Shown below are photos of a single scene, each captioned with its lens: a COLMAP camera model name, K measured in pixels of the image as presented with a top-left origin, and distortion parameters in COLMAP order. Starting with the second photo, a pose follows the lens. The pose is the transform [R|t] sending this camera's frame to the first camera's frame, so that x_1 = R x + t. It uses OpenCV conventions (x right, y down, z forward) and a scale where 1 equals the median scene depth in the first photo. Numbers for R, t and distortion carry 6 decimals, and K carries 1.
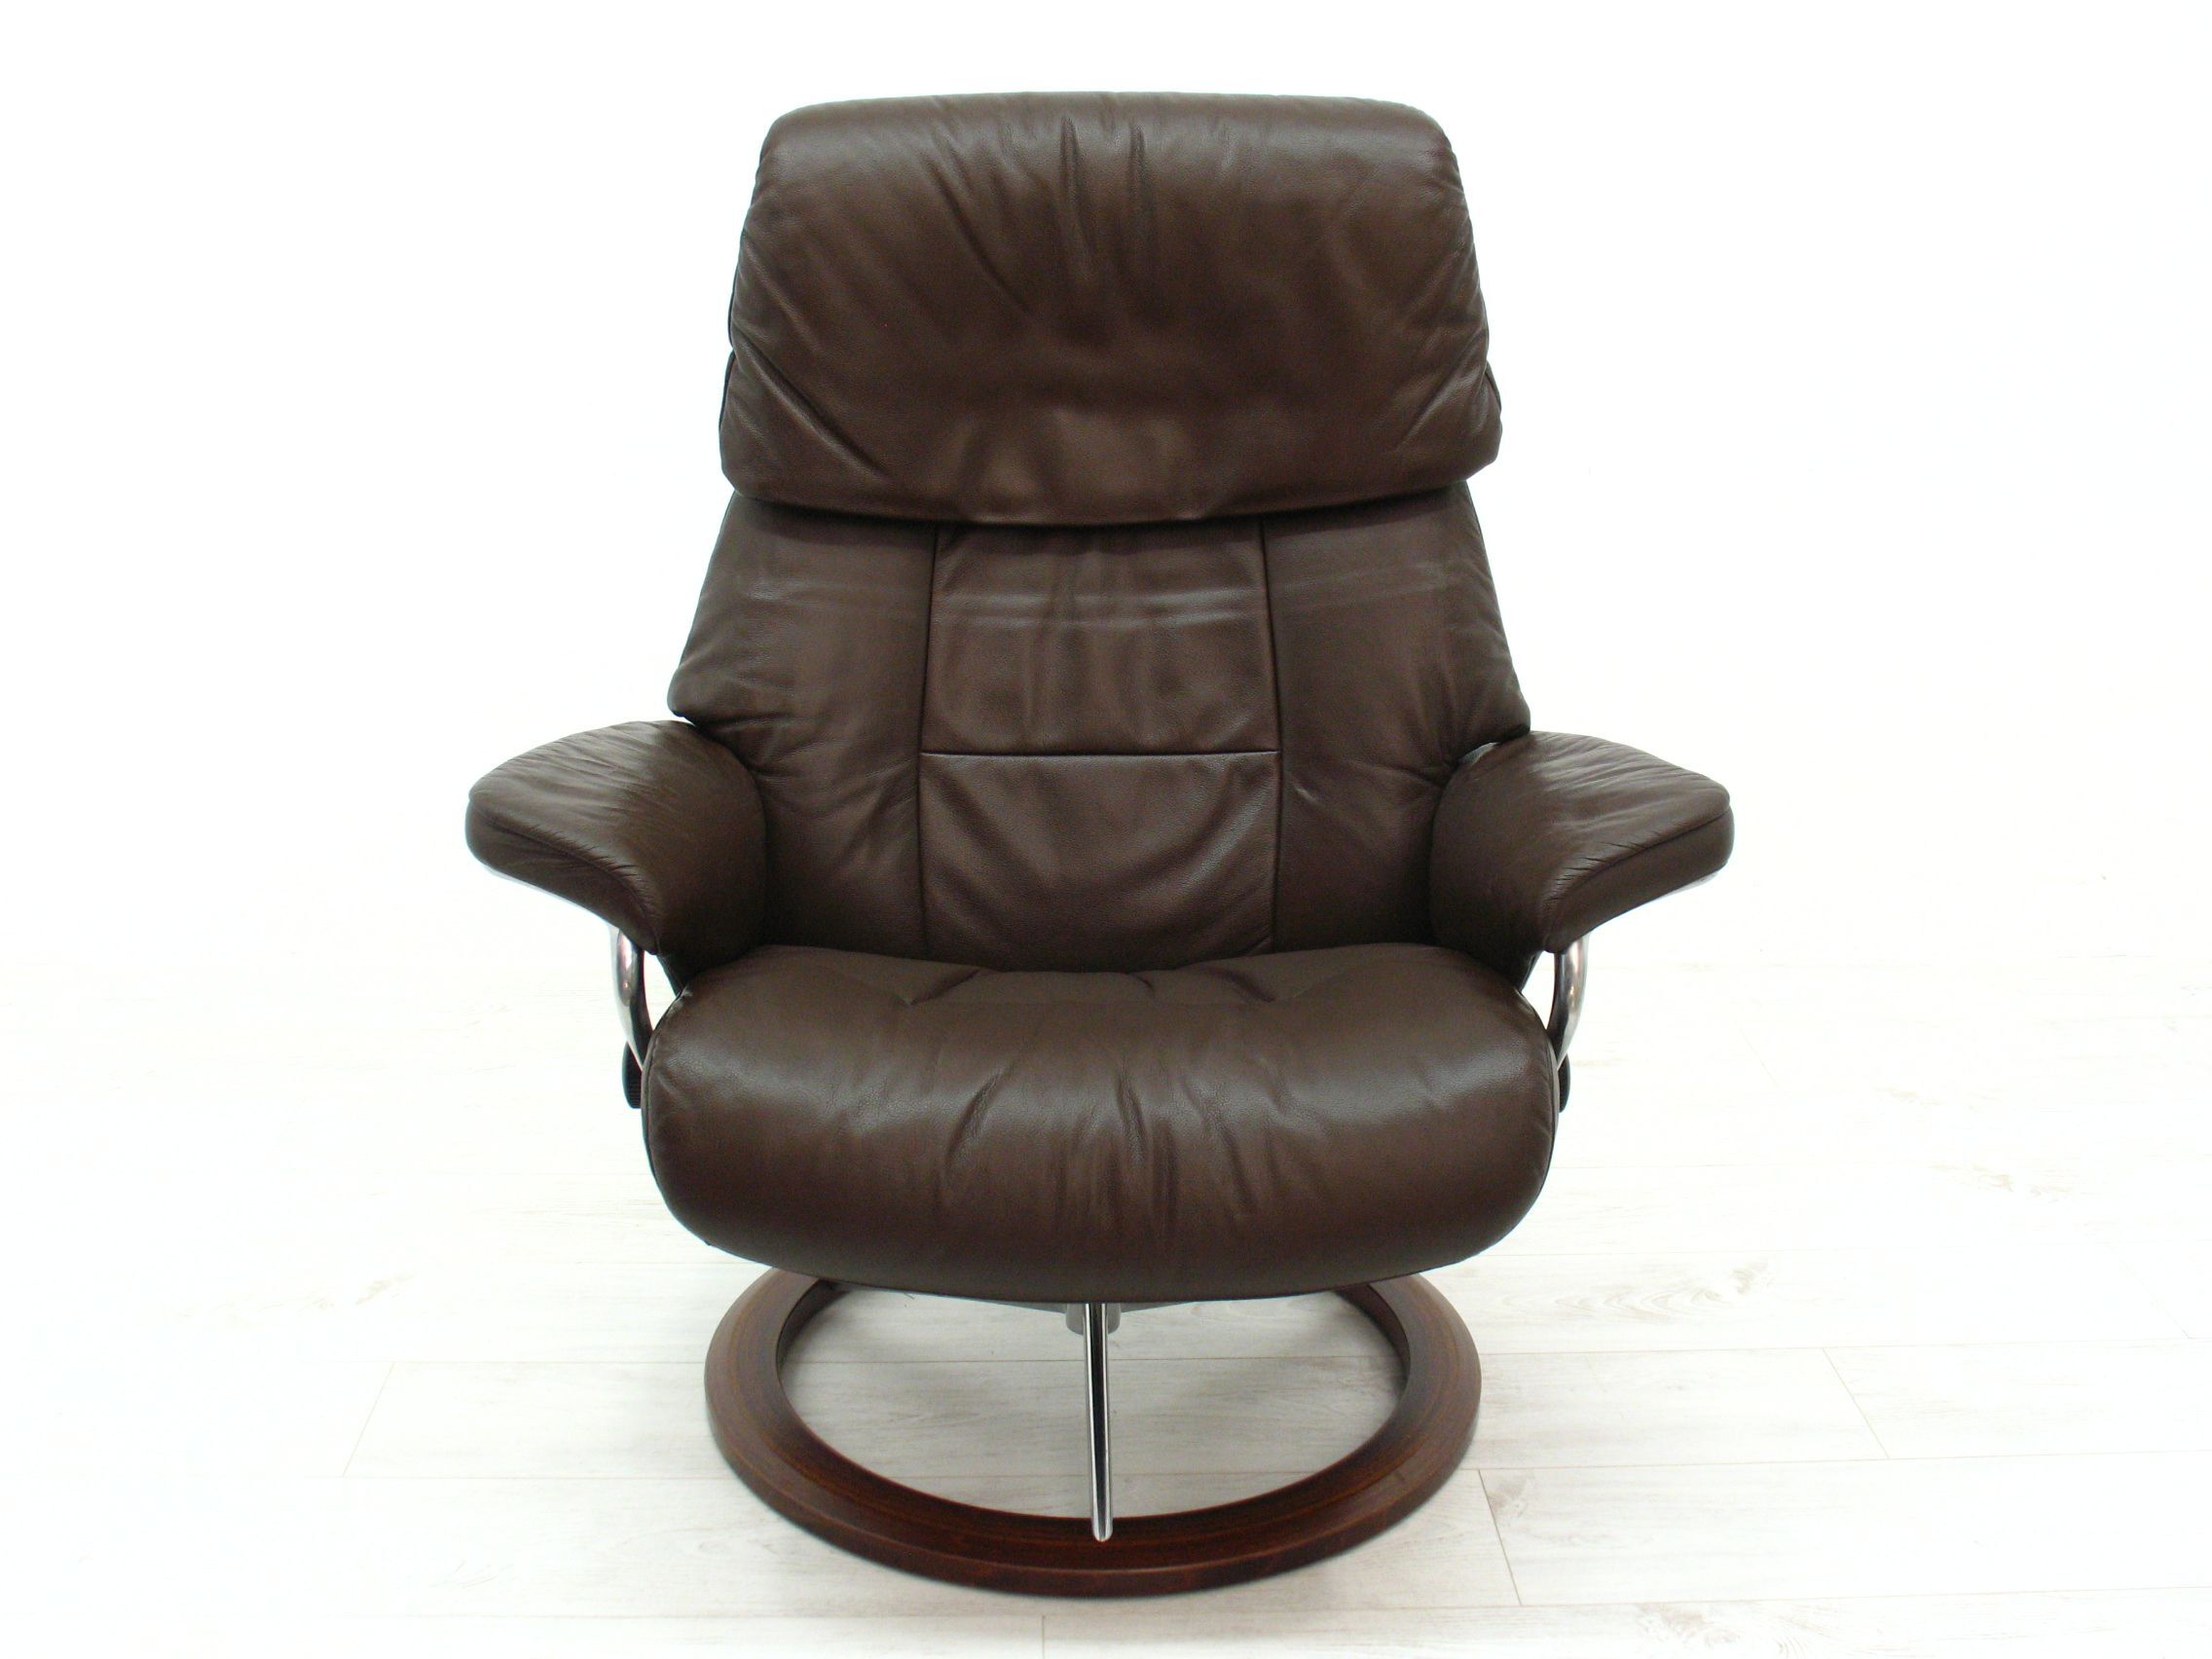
lens RADIAL K [[2618.2, 0, 1101.1], [0, 2618.2, 871.6], [0, 0, 1]] dist [-0.123049, 0.000000]
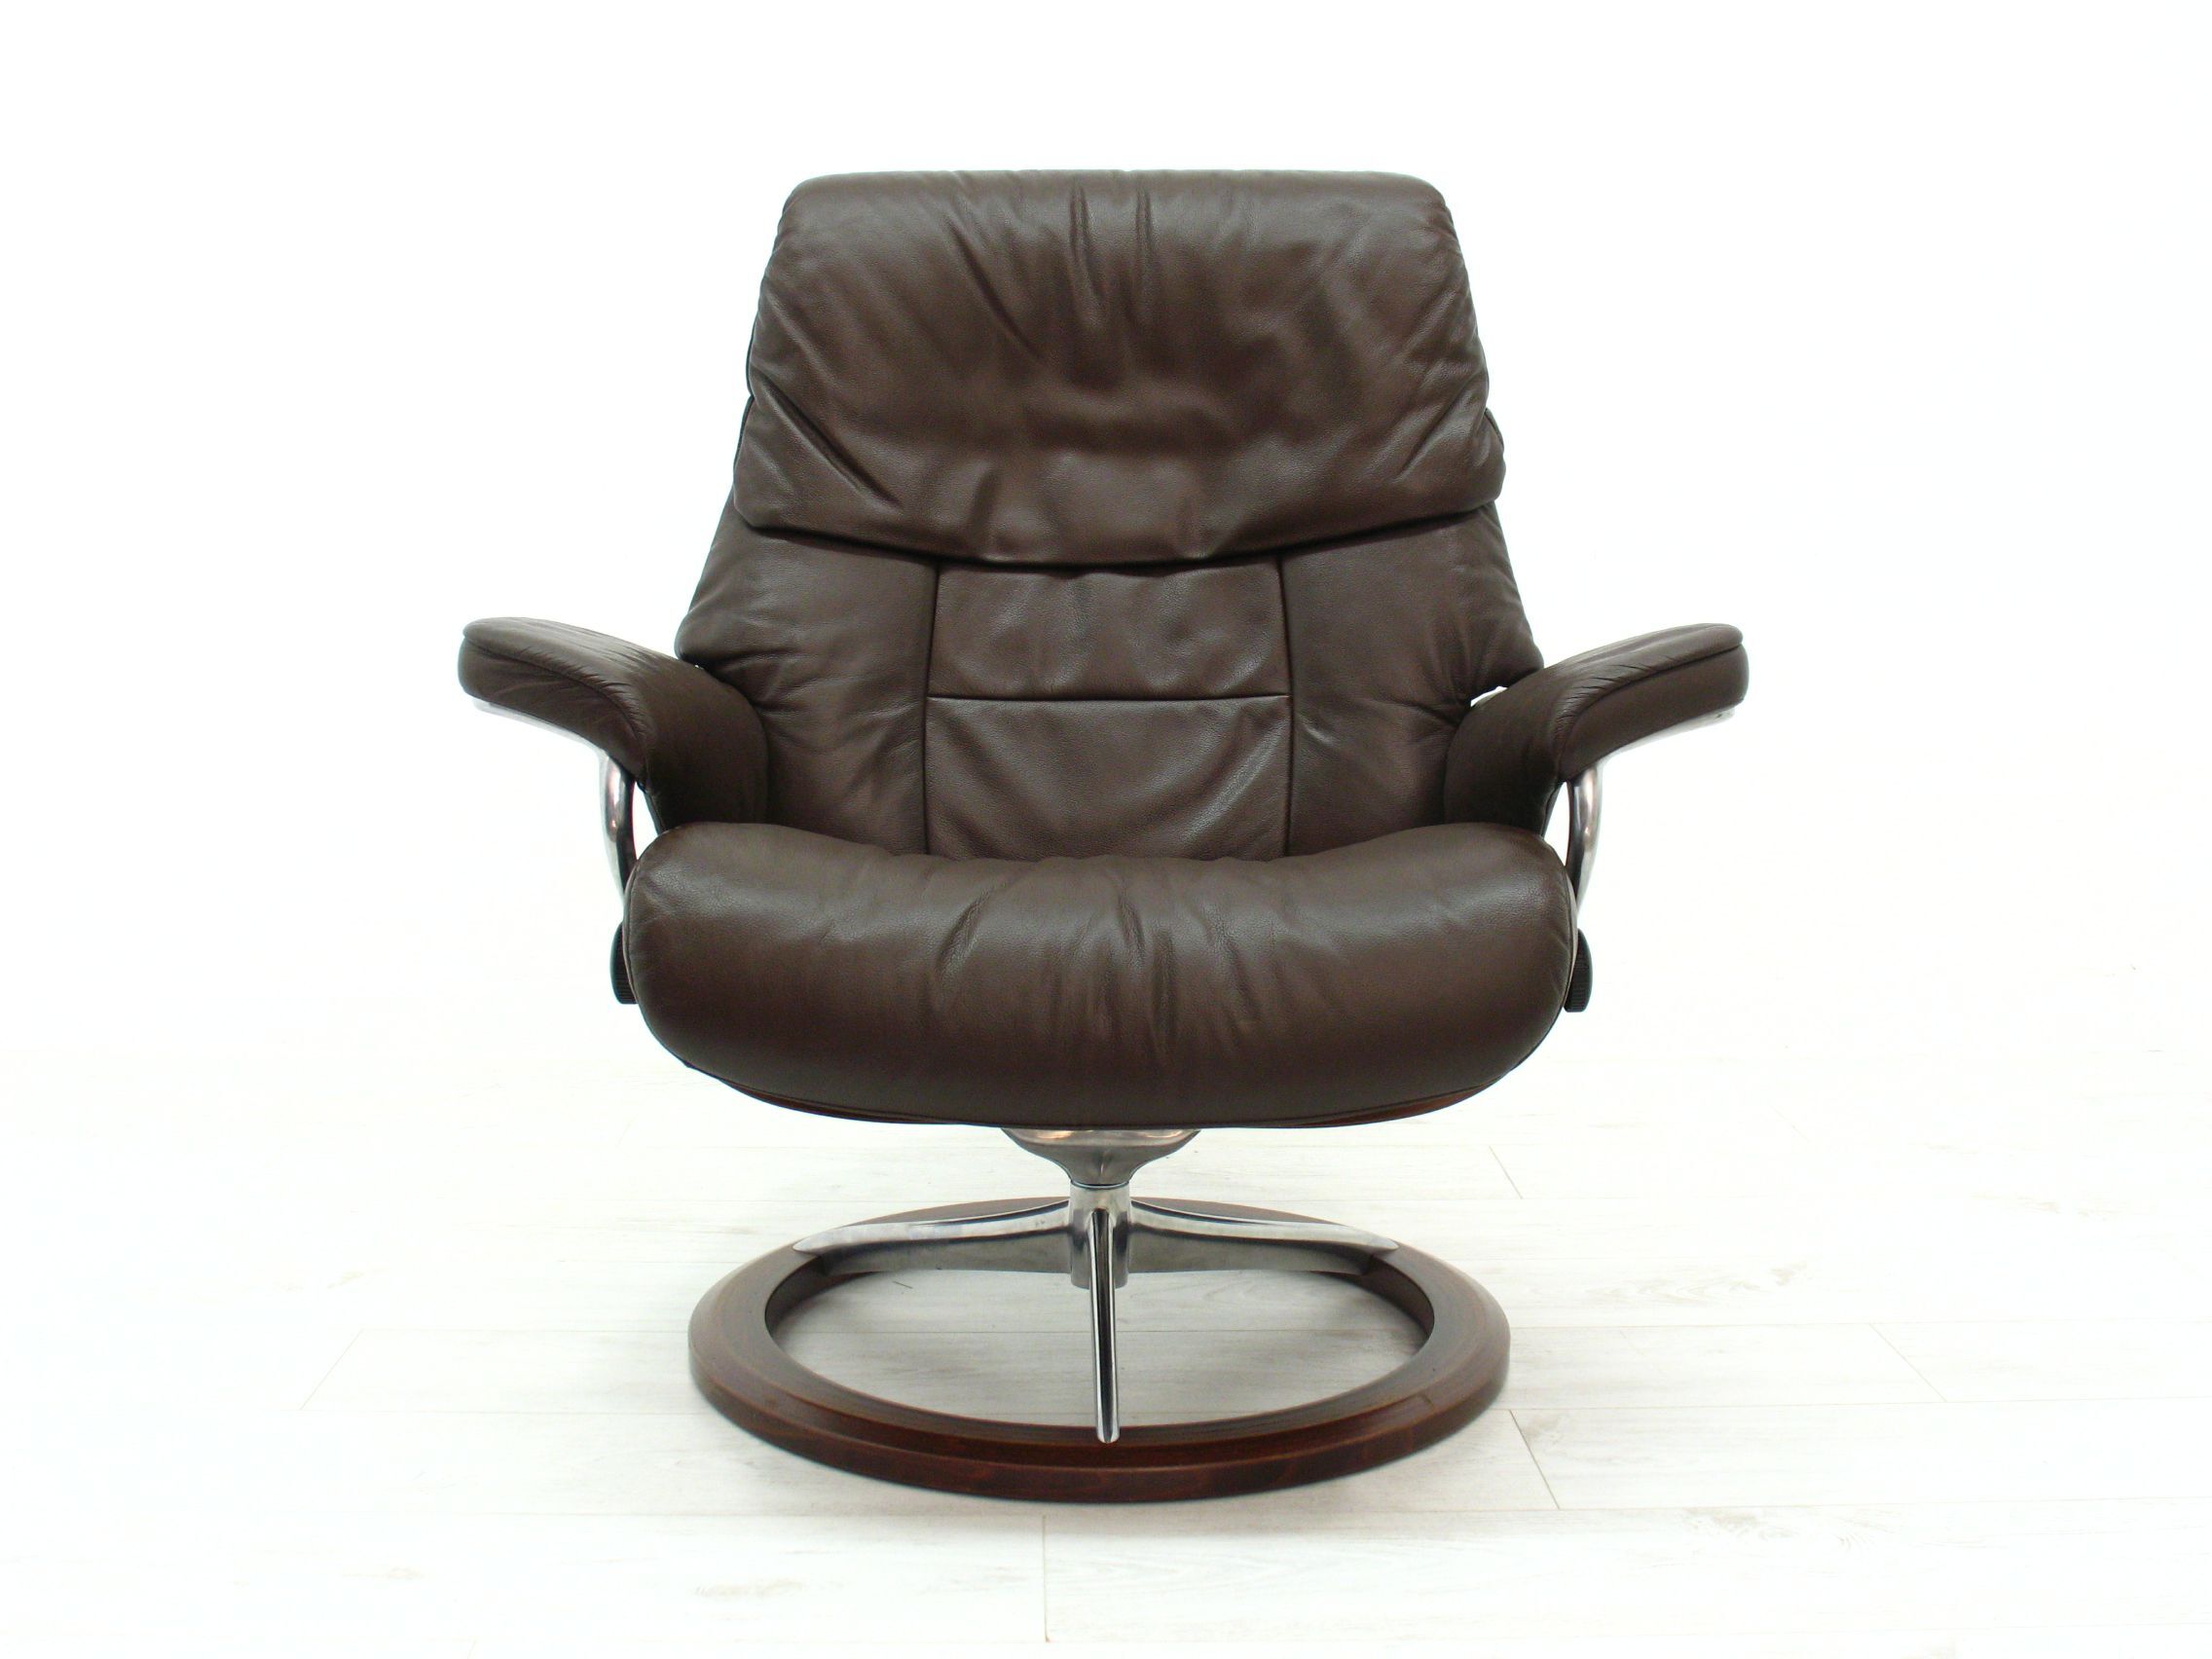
lens RADIAL K [[2618.2, 0, 1112.4], [0, 2618.2, 816.7], [0, 0, 1]] dist [-0.123049, 0.000000]
pose [[0.999998, 0.001220, -0.001485, 0.002740], [-0.001478, 0.982062, -0.188552, 0.187866], [0.001228, 0.188553, 0.982062, 0.036606]]
